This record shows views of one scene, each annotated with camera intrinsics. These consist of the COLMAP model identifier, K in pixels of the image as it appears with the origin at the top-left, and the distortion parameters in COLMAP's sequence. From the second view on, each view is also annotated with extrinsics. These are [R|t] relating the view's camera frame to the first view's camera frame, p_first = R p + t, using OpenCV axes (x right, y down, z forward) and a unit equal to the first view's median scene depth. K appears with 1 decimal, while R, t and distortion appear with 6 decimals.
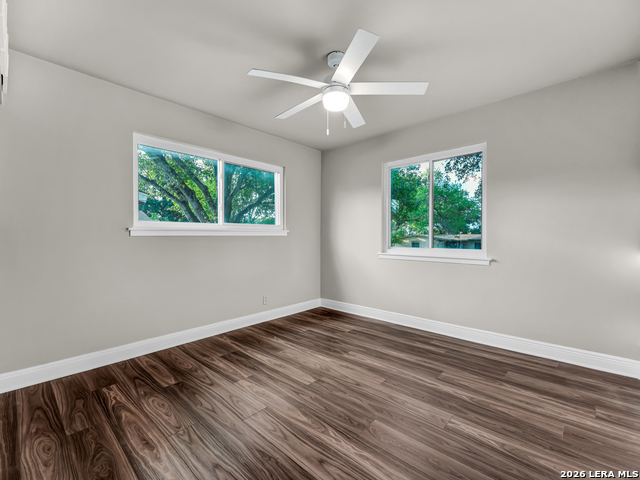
lens RADIAL K [[287.8, 0, 320.5], [0, 287.8, 239.1], [0, 0, 1]] dist [0.005288, 0.000113]
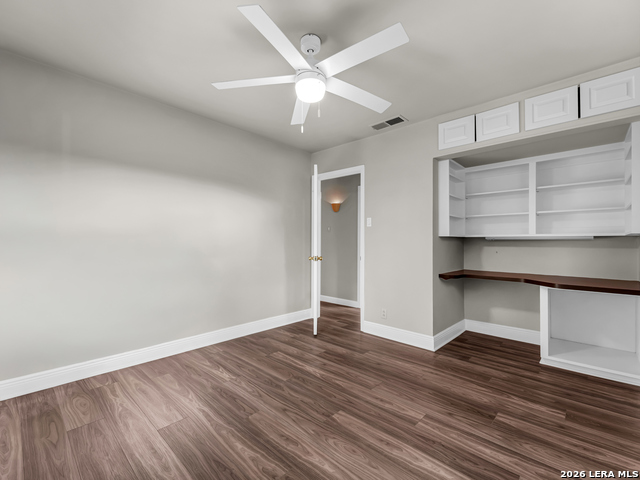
lens RADIAL K [[287.8, 0, 318.9], [0, 287.8, 240.3], [0, 0, 1]] dist [0.005288, 0.000113]
pose [[-0.999965, -0.004155, 0.007289, 0.020596], [-0.004177, 0.999987, -0.003017, -0.024934], [-0.007277, -0.003047, -0.999969, 2.044577]]
